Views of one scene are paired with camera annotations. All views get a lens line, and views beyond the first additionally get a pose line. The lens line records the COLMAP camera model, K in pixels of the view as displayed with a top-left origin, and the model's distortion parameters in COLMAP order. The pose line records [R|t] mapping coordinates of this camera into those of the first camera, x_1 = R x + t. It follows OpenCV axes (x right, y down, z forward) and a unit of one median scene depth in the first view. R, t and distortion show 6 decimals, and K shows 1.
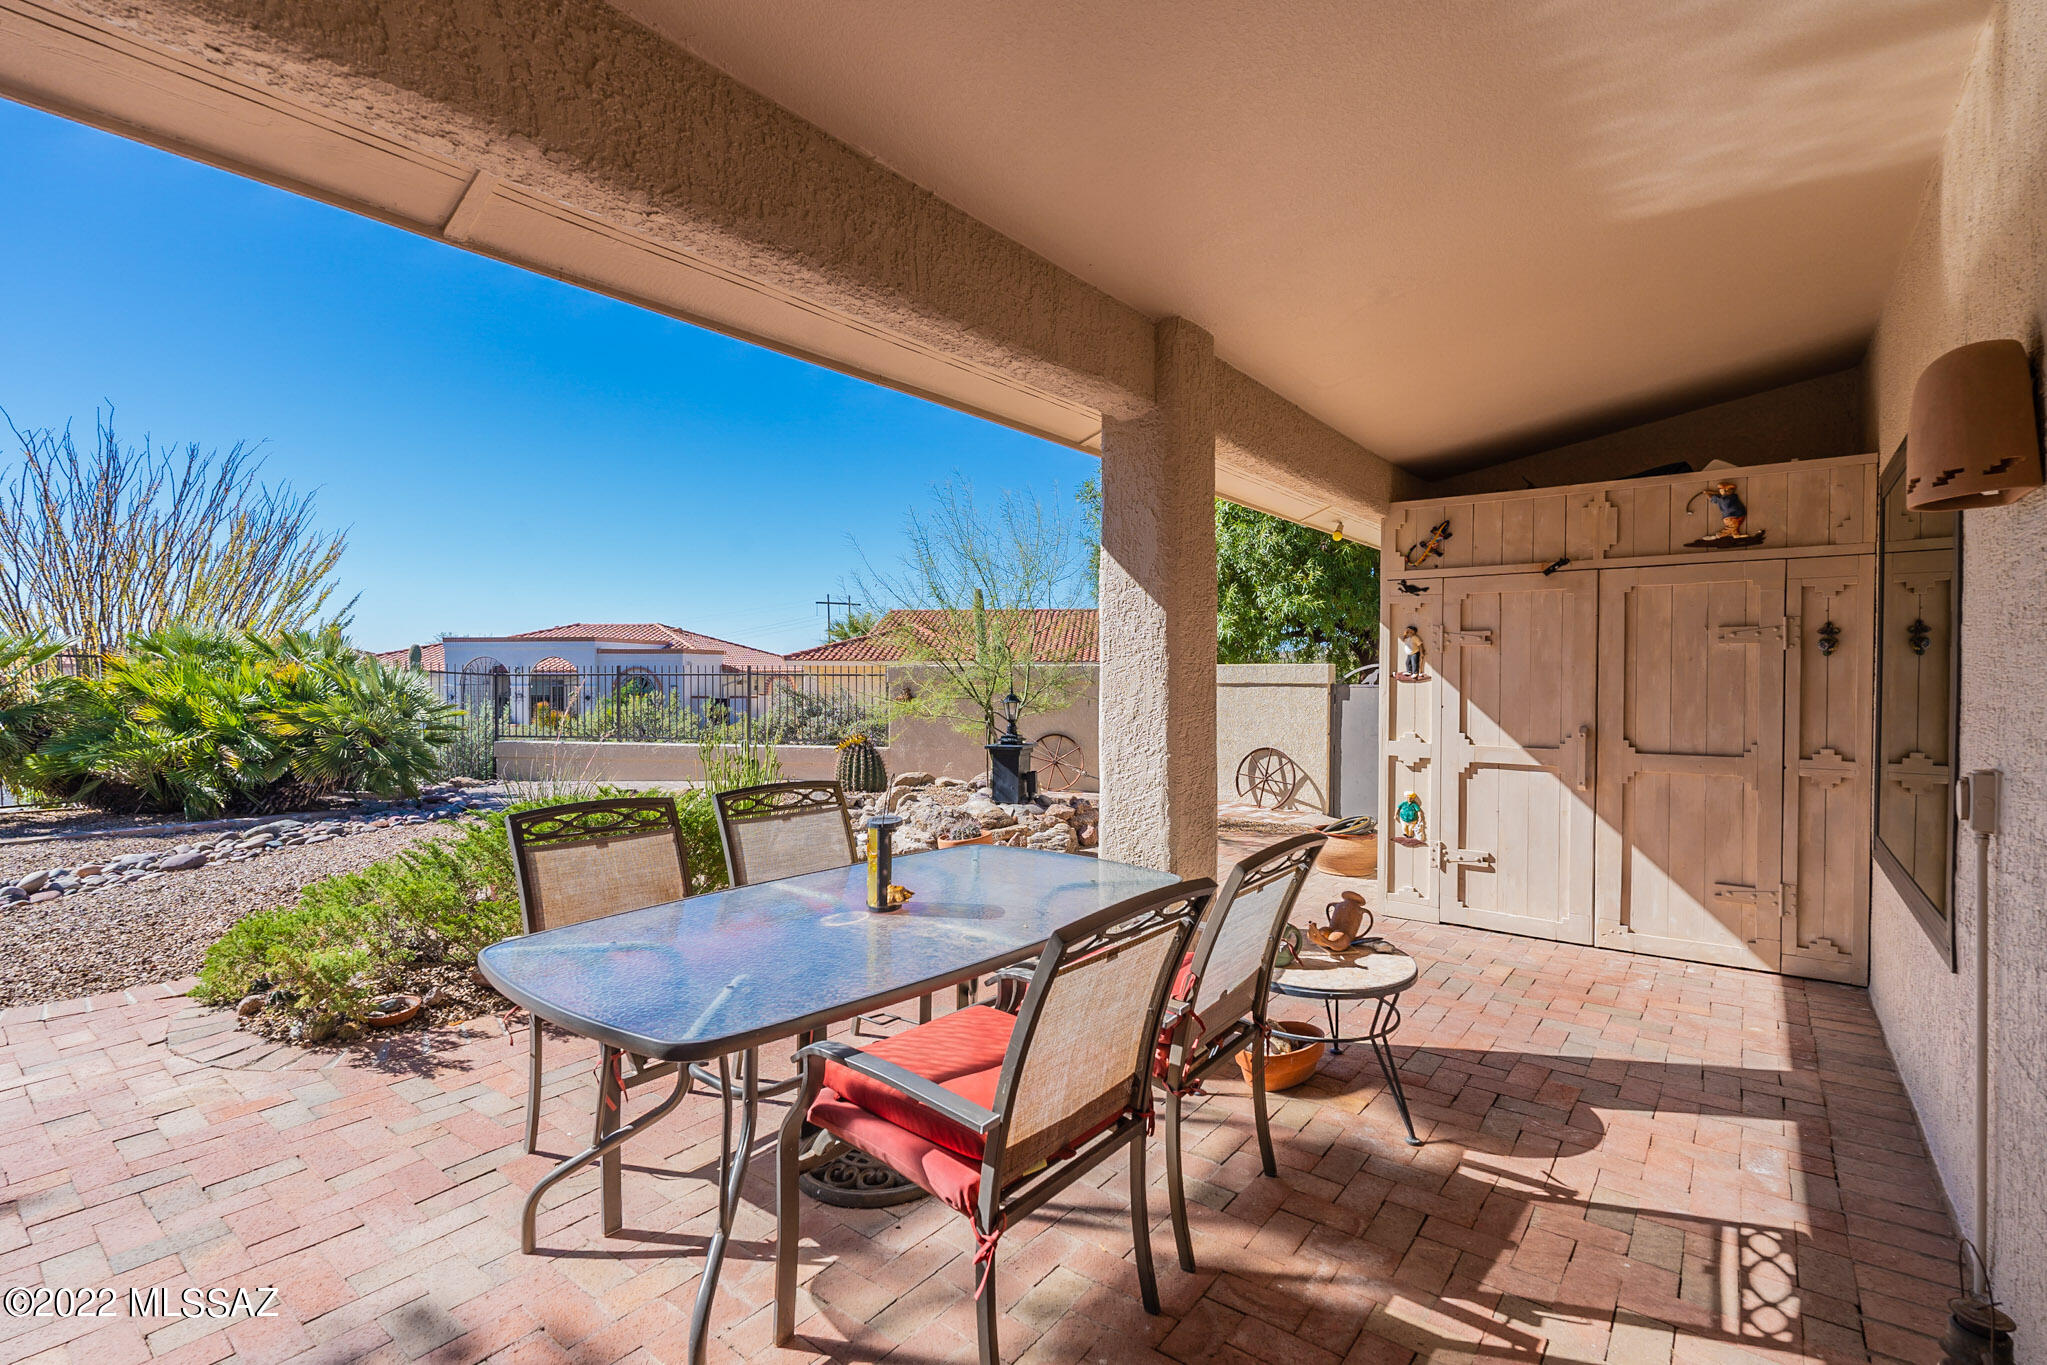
lens RADIAL K [[917.8, 0, 1036.6], [0, 917.8, 683.1], [0, 0, 1]] dist [0.001983, -0.002061]
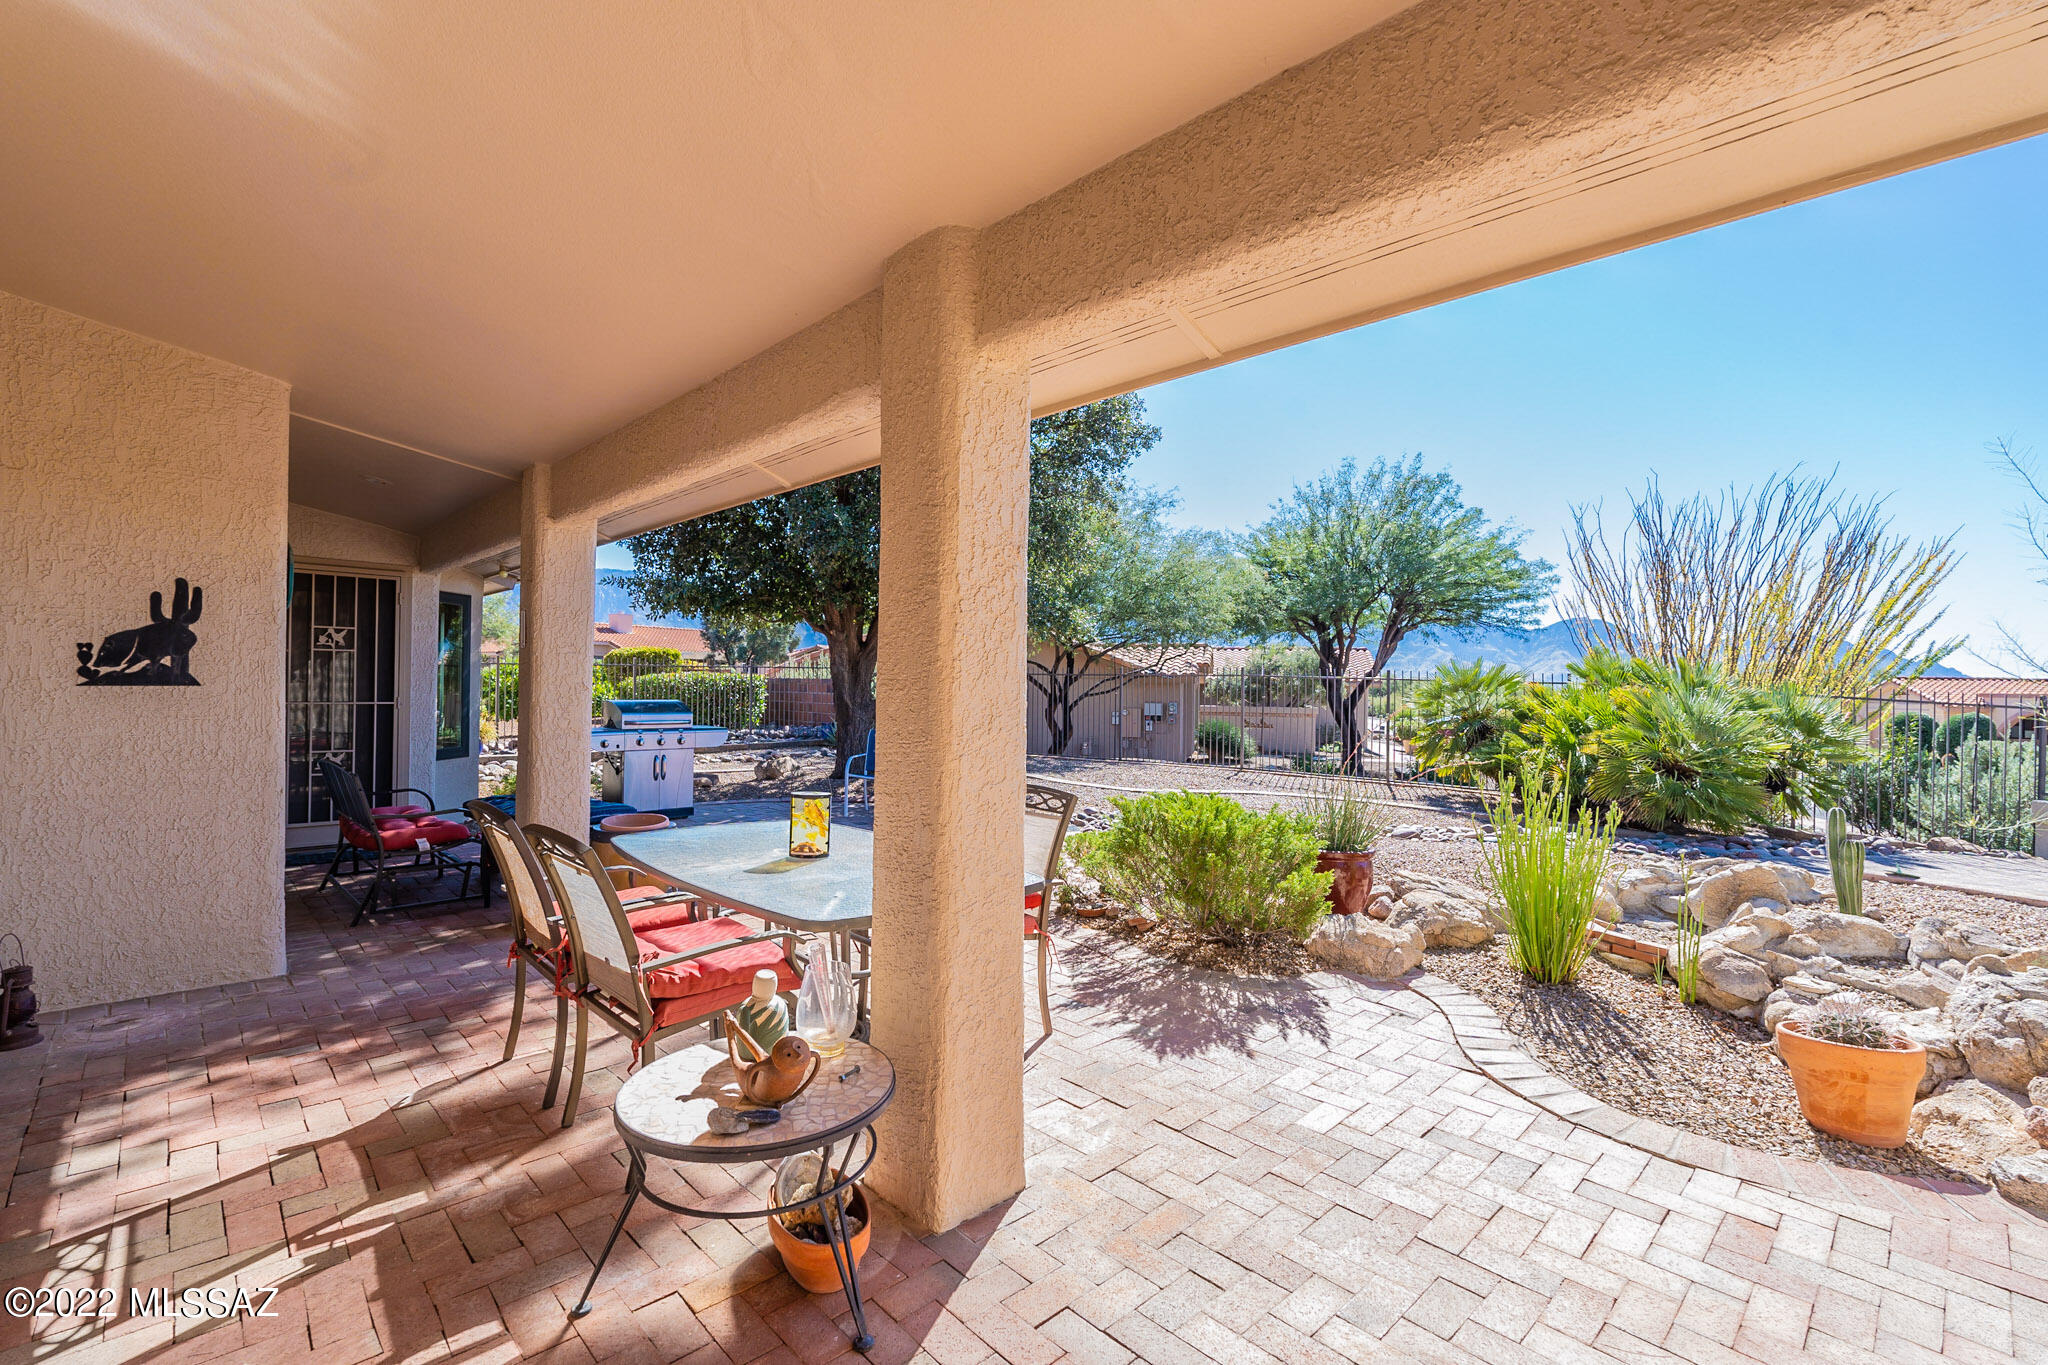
lens RADIAL K [[918.3, 0, 1028.3], [0, 918.3, 682.2], [0, 0, 1]] dist [0.001983, -0.002061]
pose [[-0.158313, -0.007891, -0.987357, 1.483510], [-0.026672, 0.999637, -0.003713, -0.030282], [0.987029, 0.025747, -0.158466, 1.981018]]
